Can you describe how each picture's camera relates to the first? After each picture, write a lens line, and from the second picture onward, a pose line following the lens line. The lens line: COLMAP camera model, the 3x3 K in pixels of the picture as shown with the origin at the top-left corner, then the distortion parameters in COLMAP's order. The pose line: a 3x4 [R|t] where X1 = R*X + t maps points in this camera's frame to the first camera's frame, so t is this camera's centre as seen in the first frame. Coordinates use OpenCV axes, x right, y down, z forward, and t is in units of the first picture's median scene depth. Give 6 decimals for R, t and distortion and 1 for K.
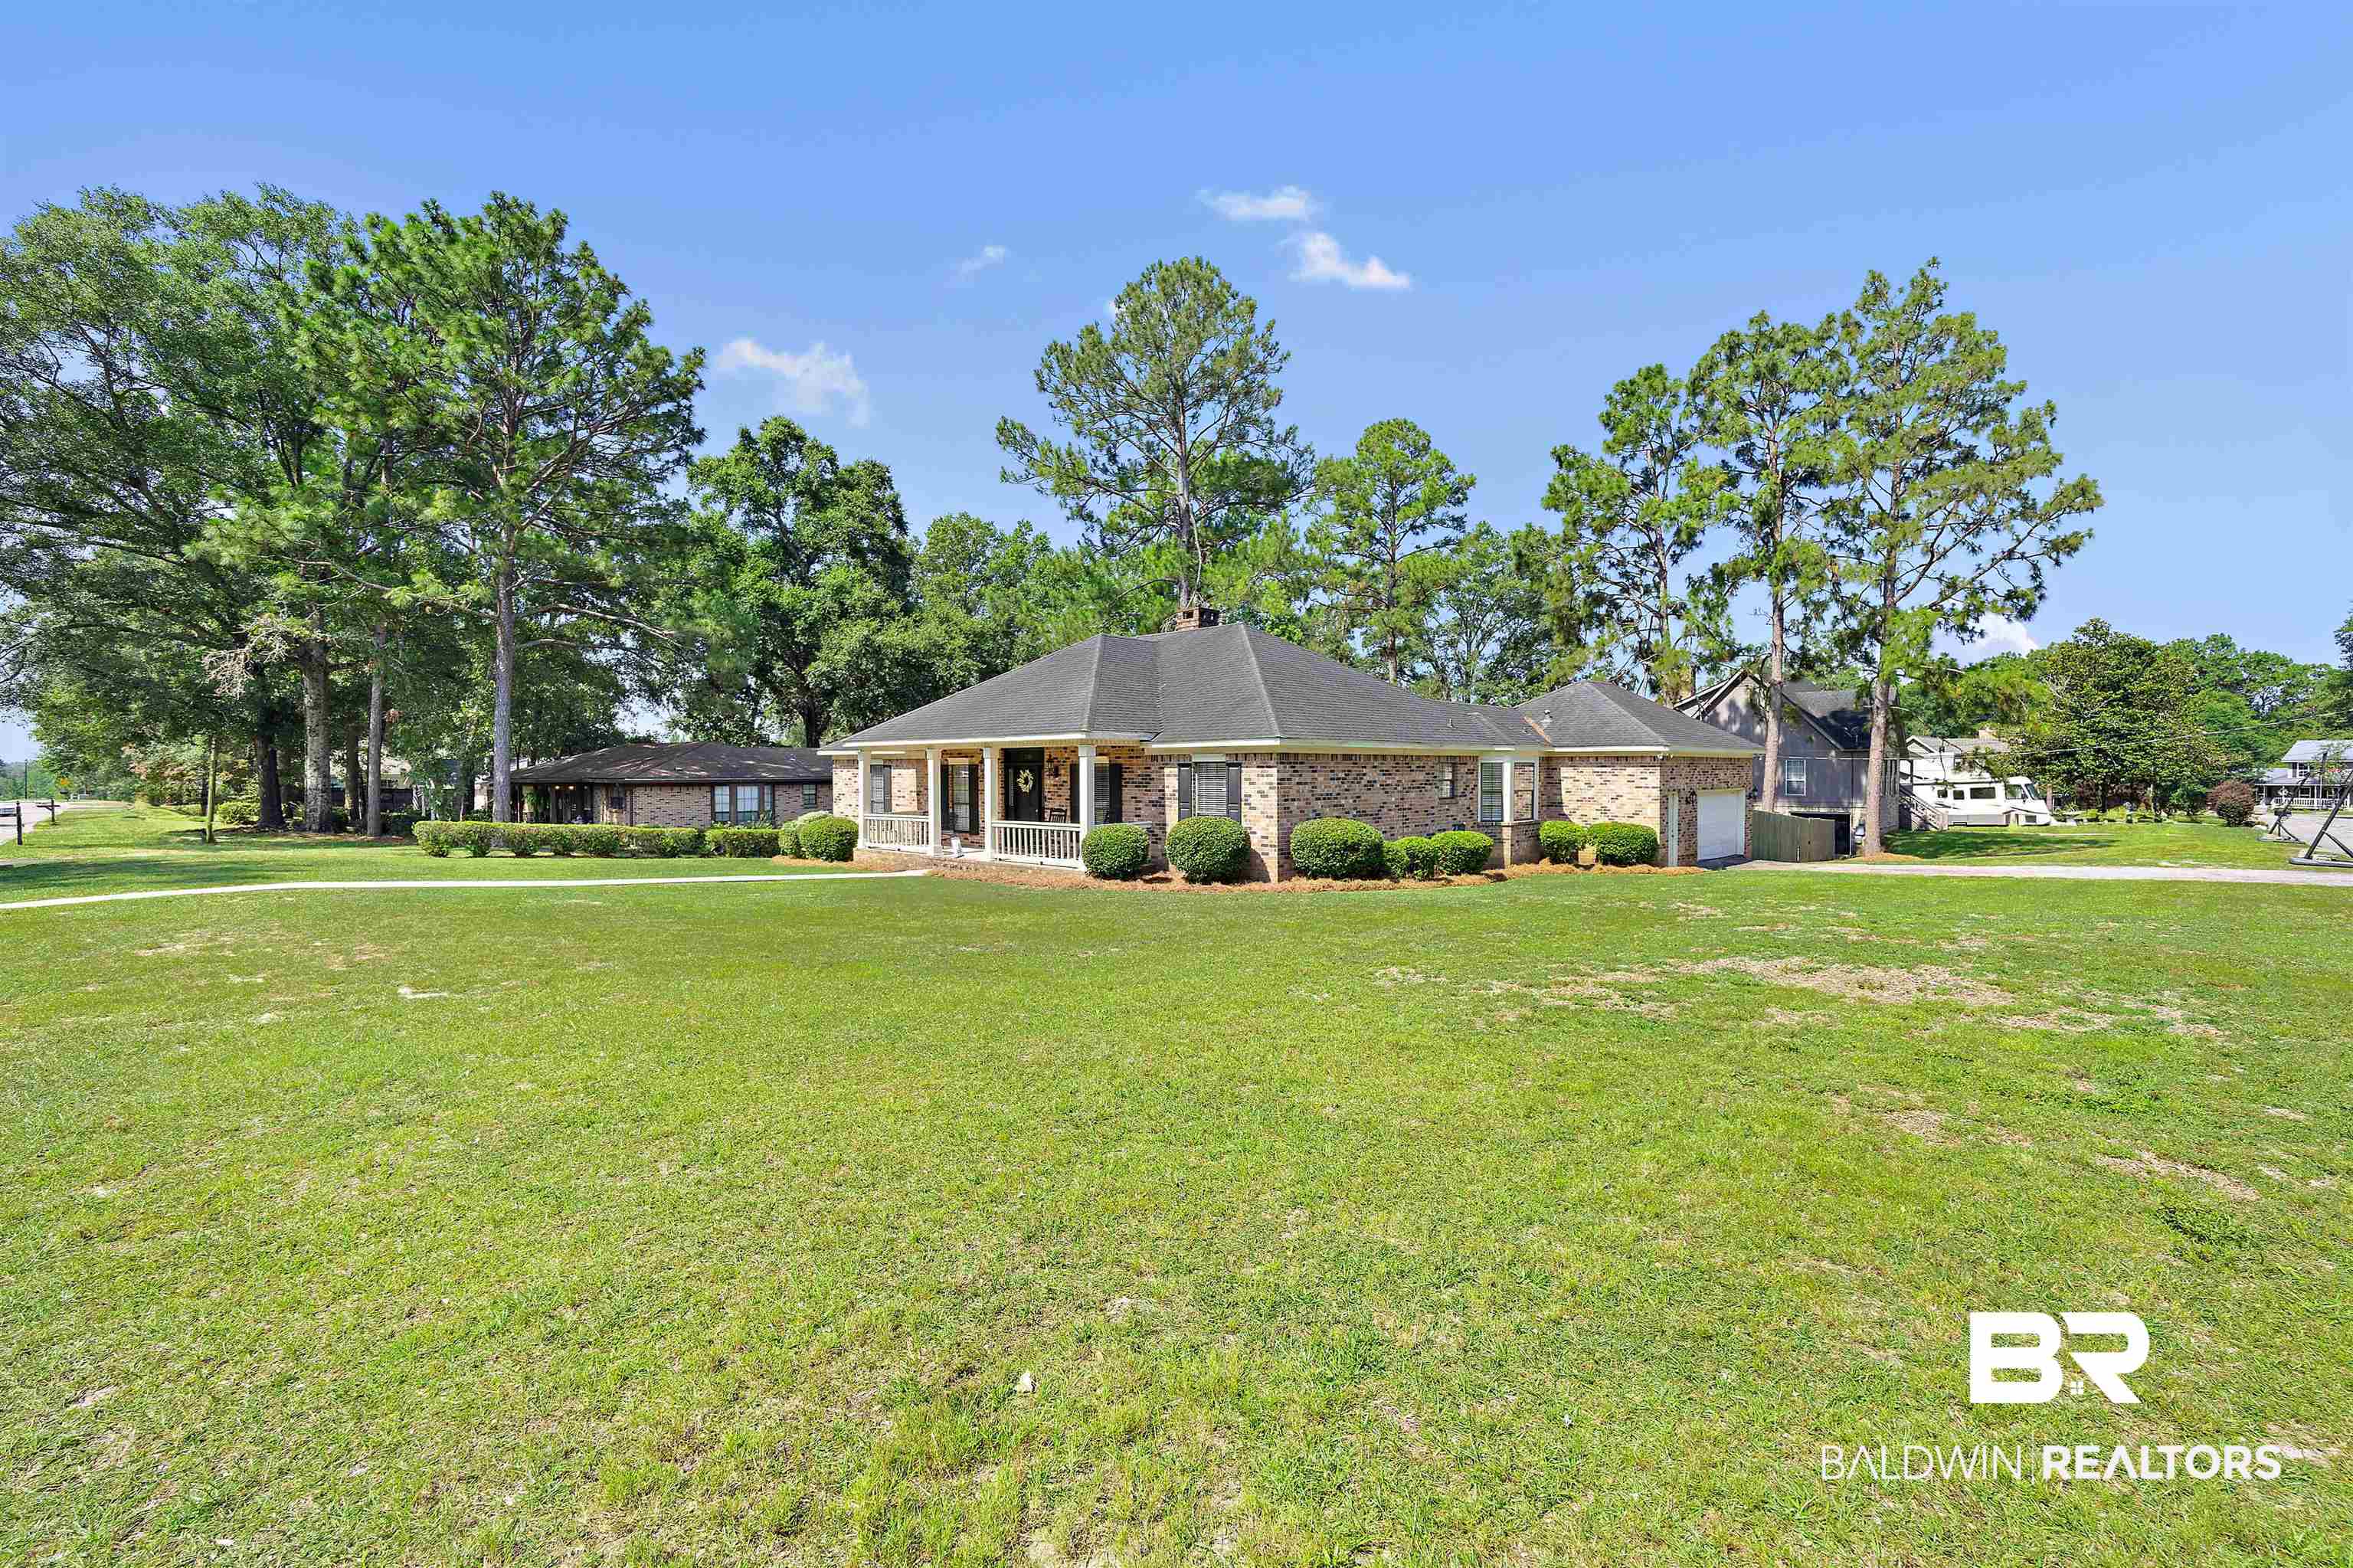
lens RADIAL K [[1025.2, 0, 1191.4], [0, 1025.2, 774.6], [0, 0, 1]] dist [0.000454, -0.003781]
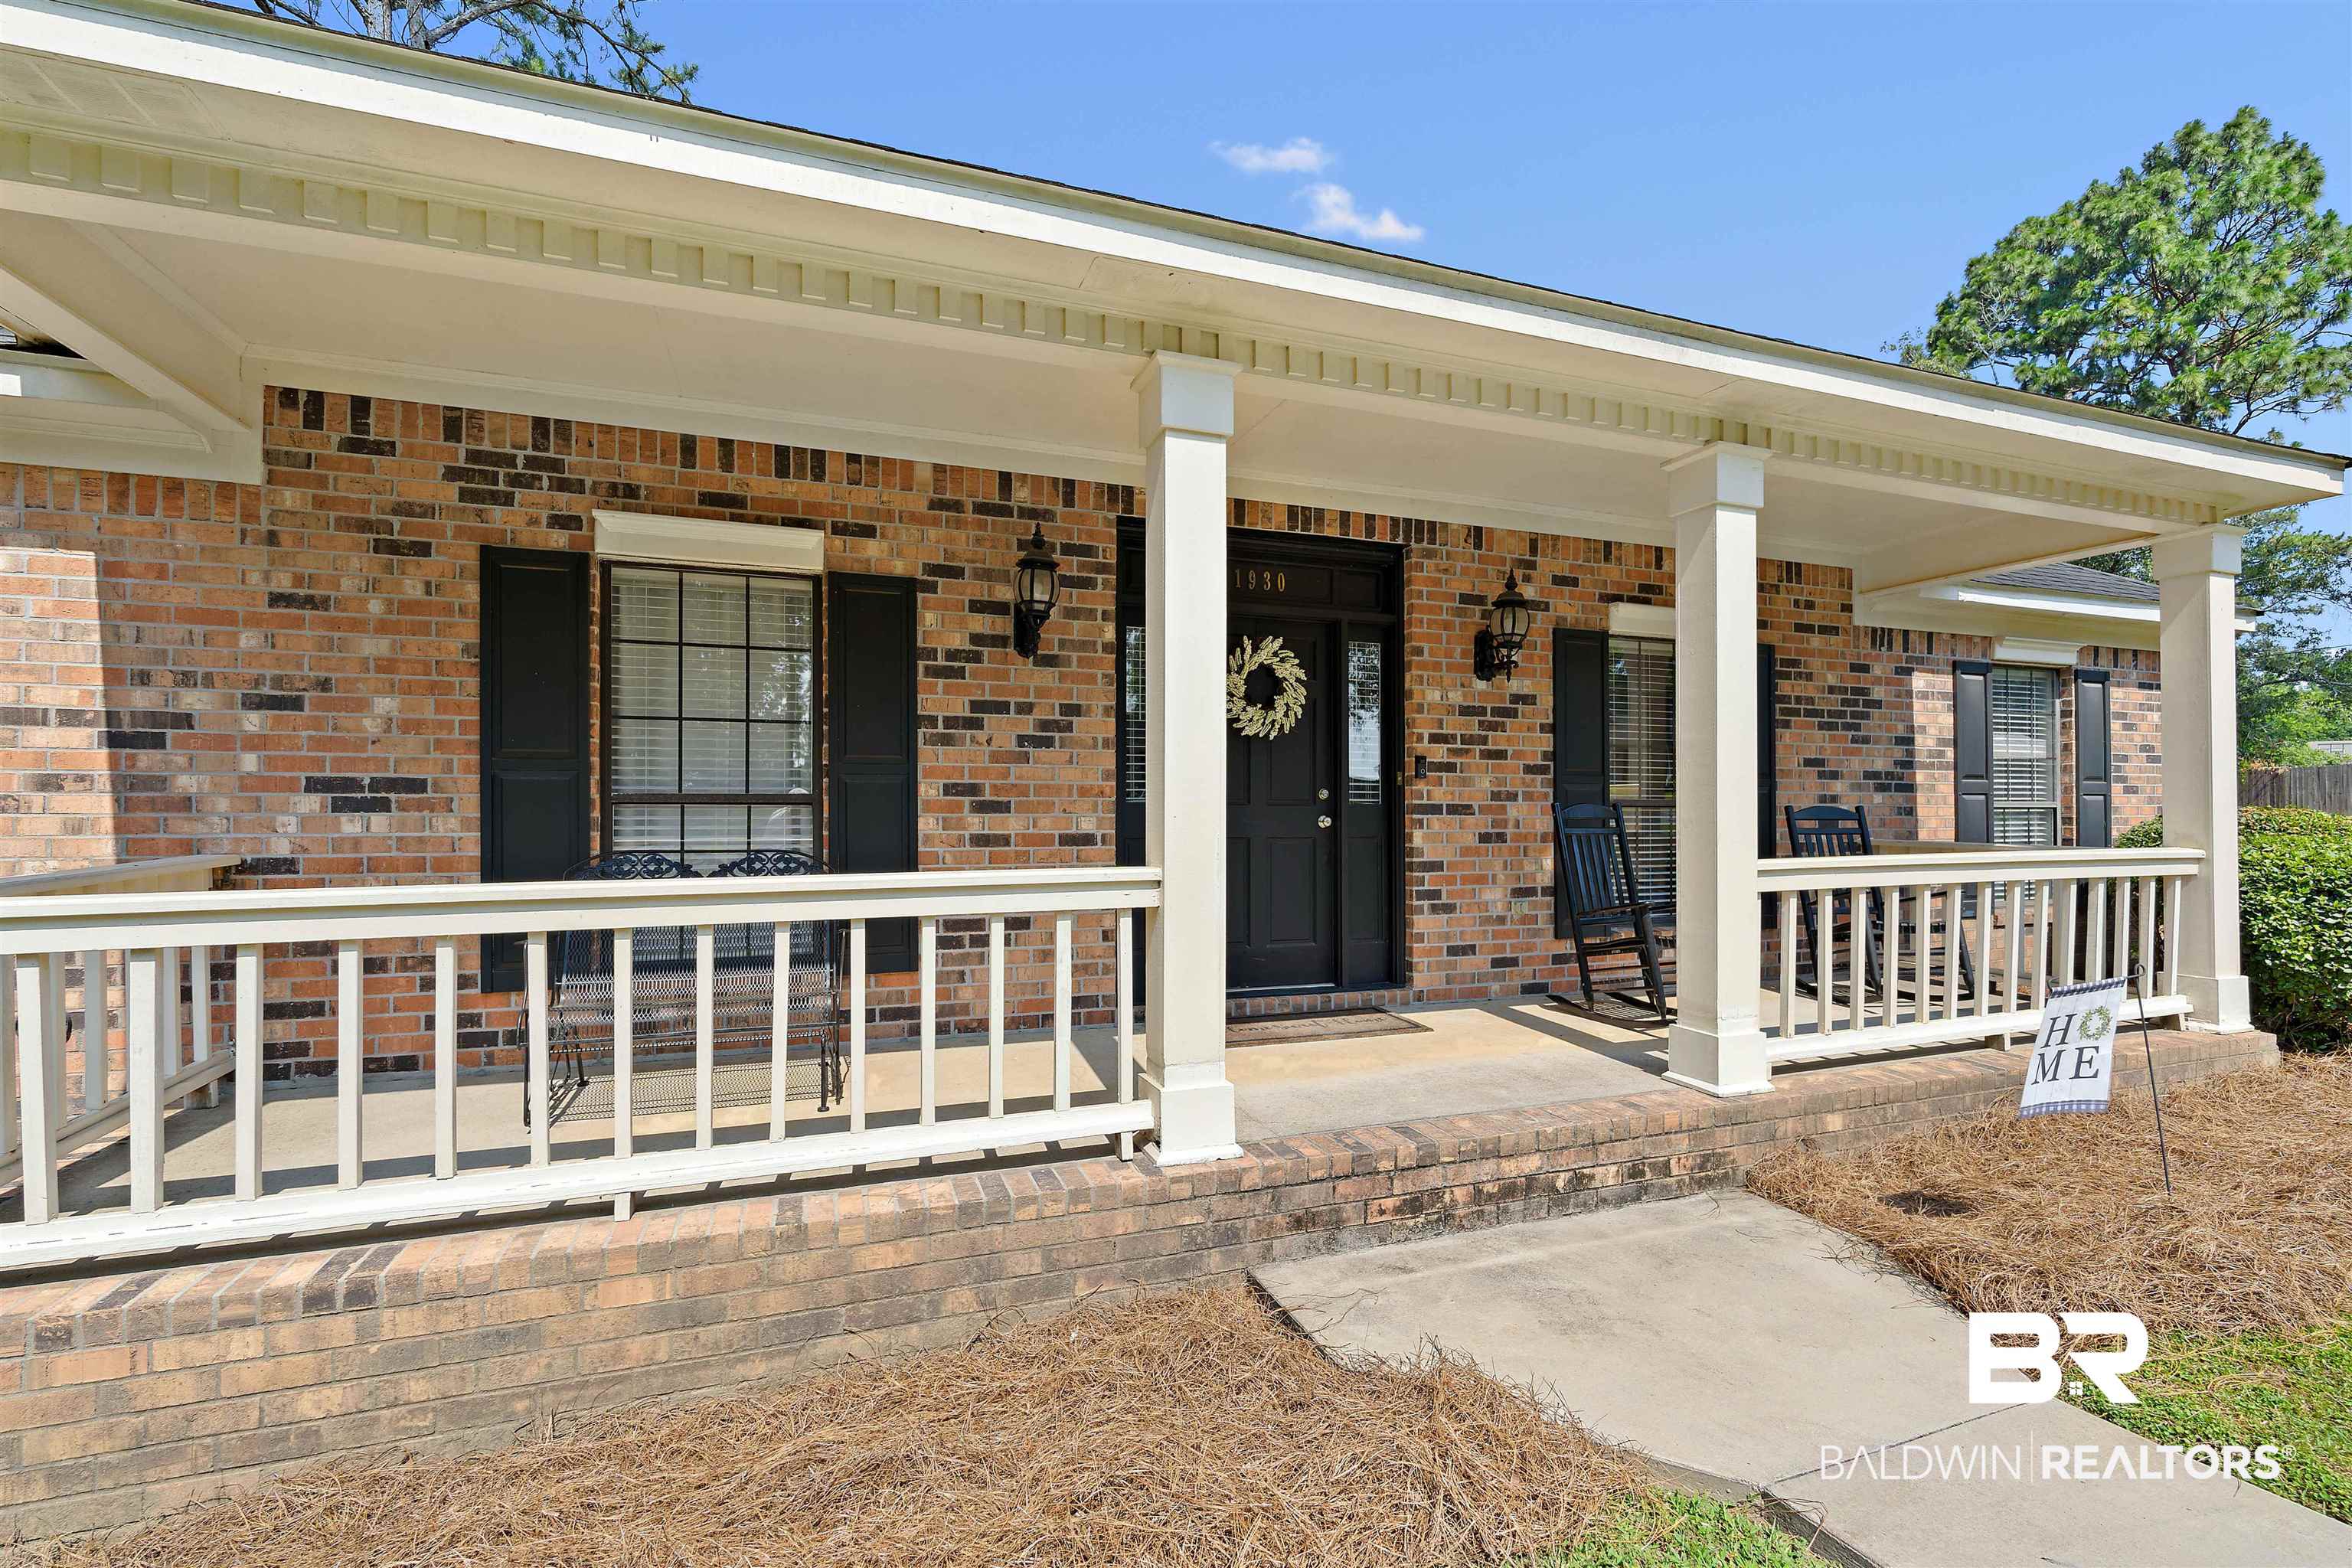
lens RADIAL K [[1020.7, 0, 1185.1], [0, 1020.7, 796.8], [0, 0, 1]] dist [-0.000684, -0.000221]
pose [[0.447702, 0.014324, 0.894068, -0.230200], [0.002589, 0.999847, -0.017315, 0.021073], [-0.894179, 0.010067, 0.447597, 0.584373]]
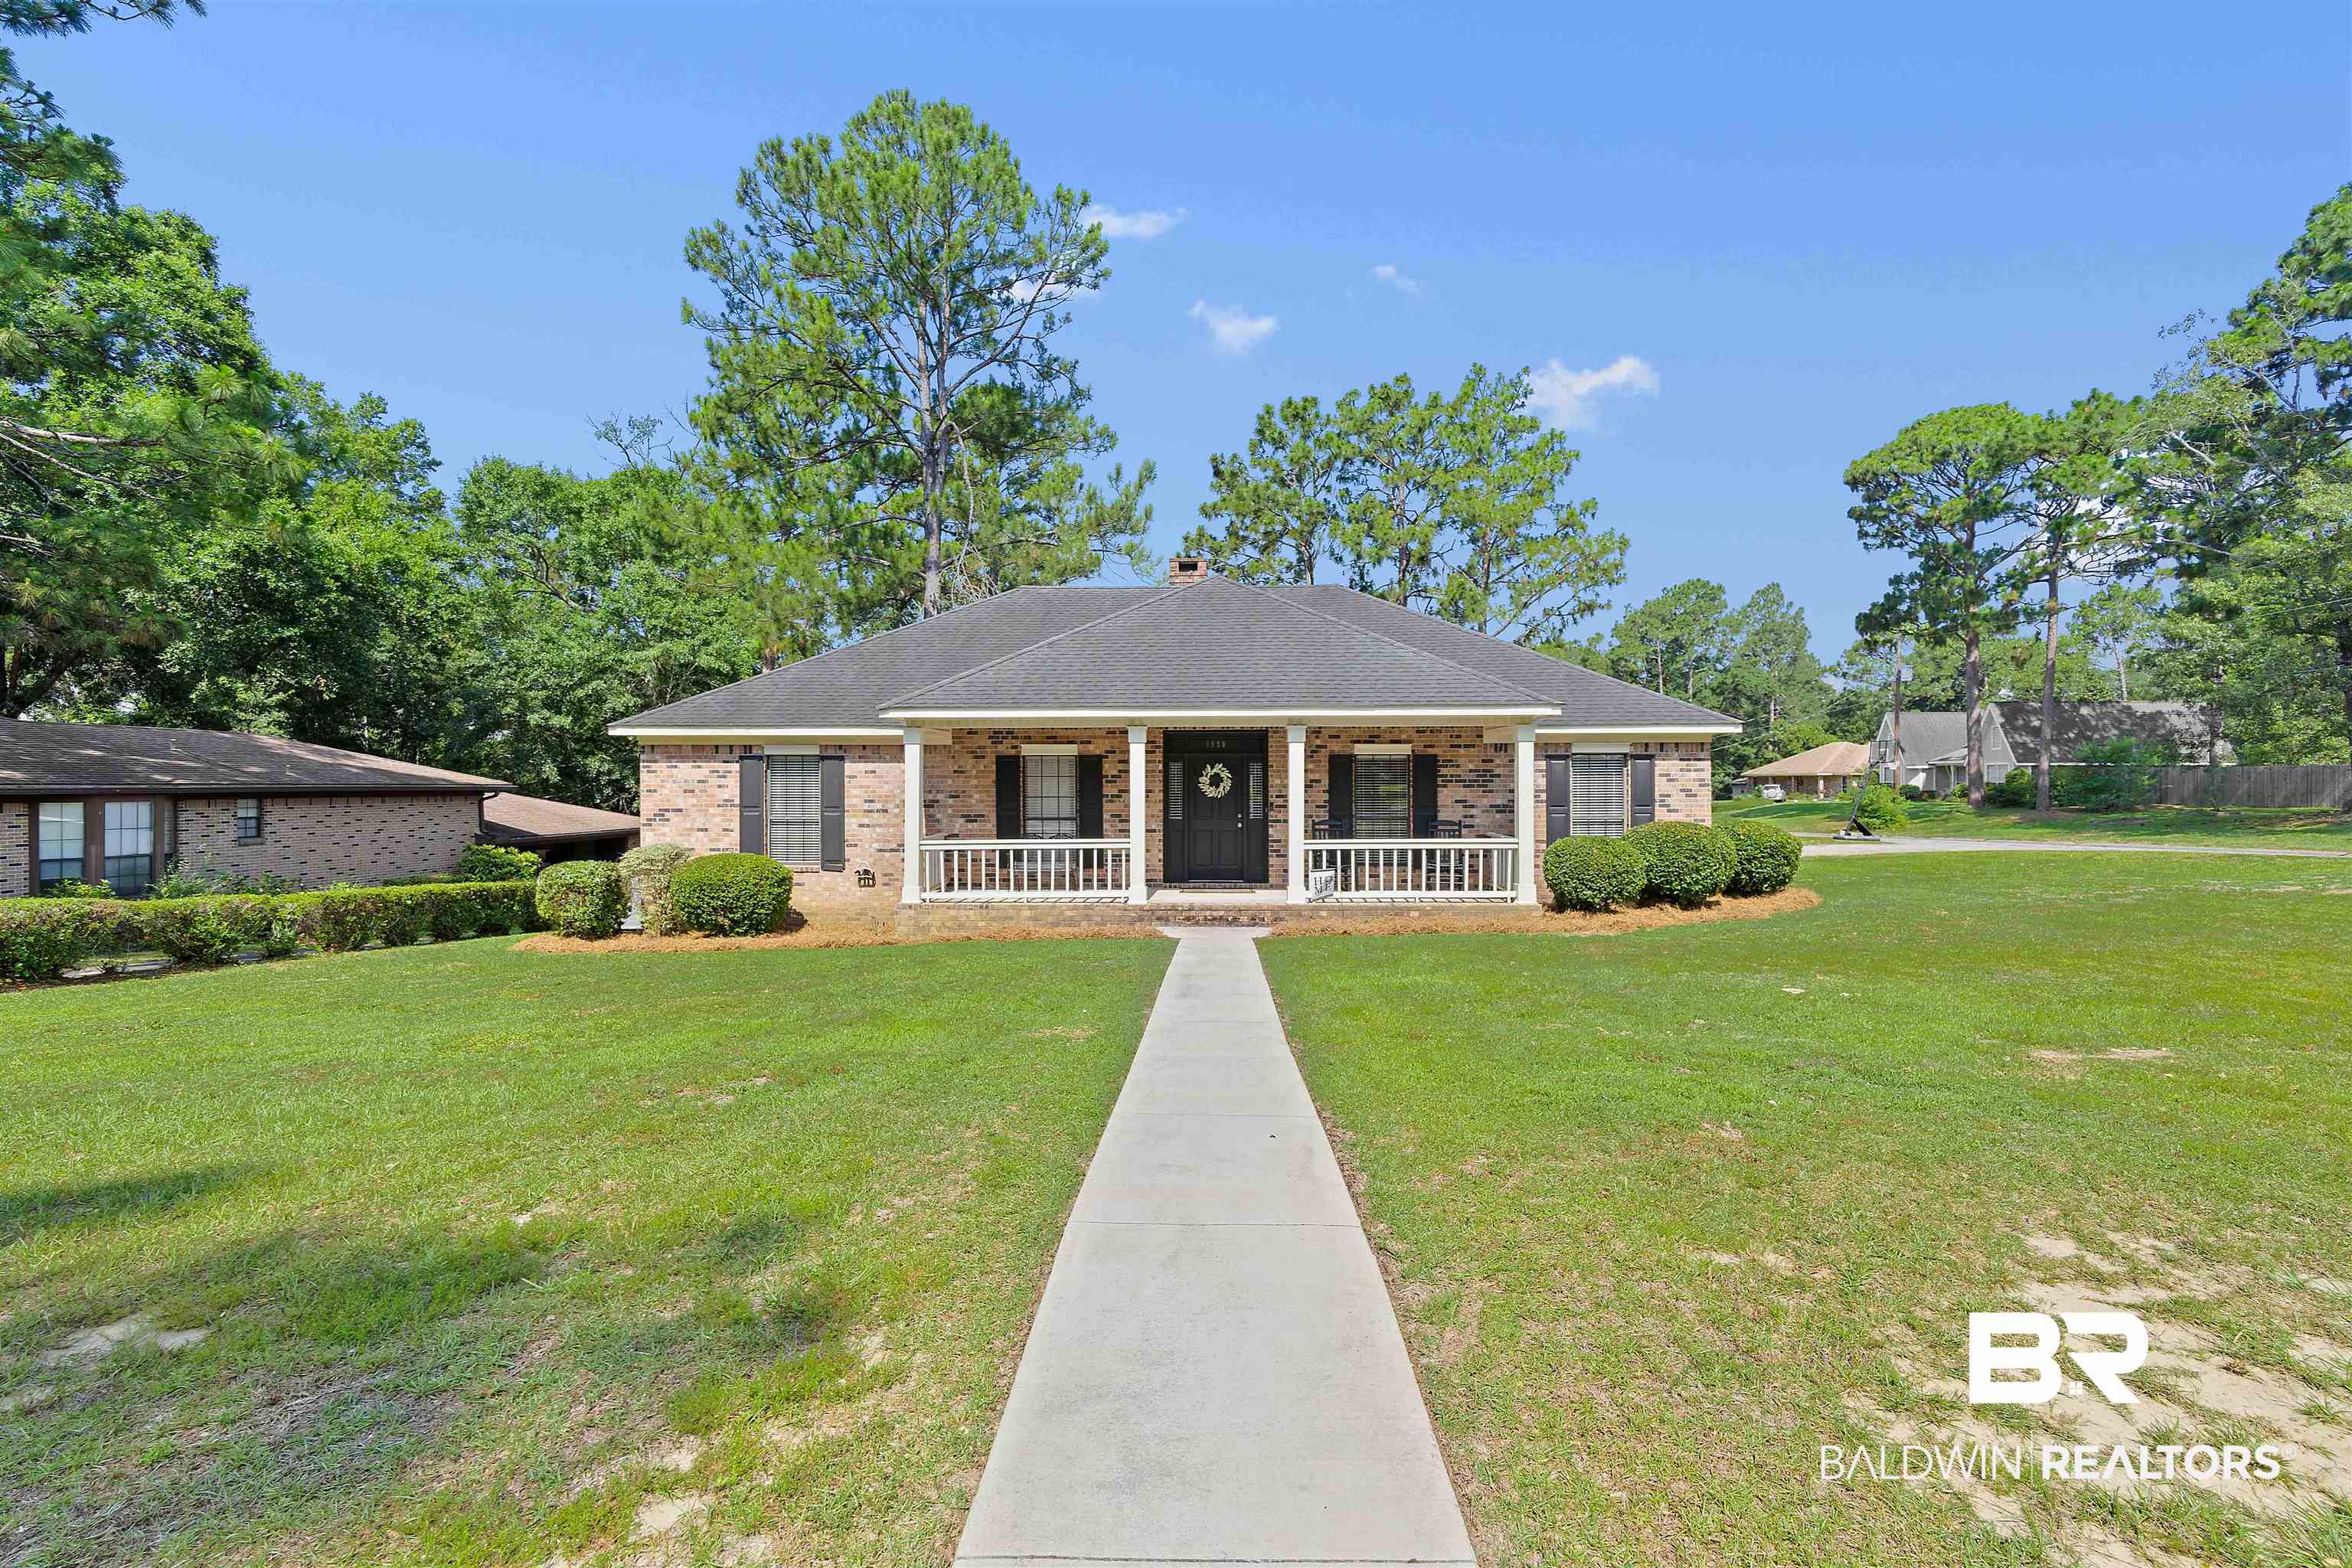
lens RADIAL K [[1024.7, 0, 1190.9], [0, 1024.7, 774.6], [0, 0, 1]] dist [0.000454, -0.003781]
pose [[0.742402, 0.006460, 0.669923, -0.390284], [0.003982, 0.999893, -0.014054, 0.007284], [-0.669943, 0.013101, 0.742297, 0.332181]]
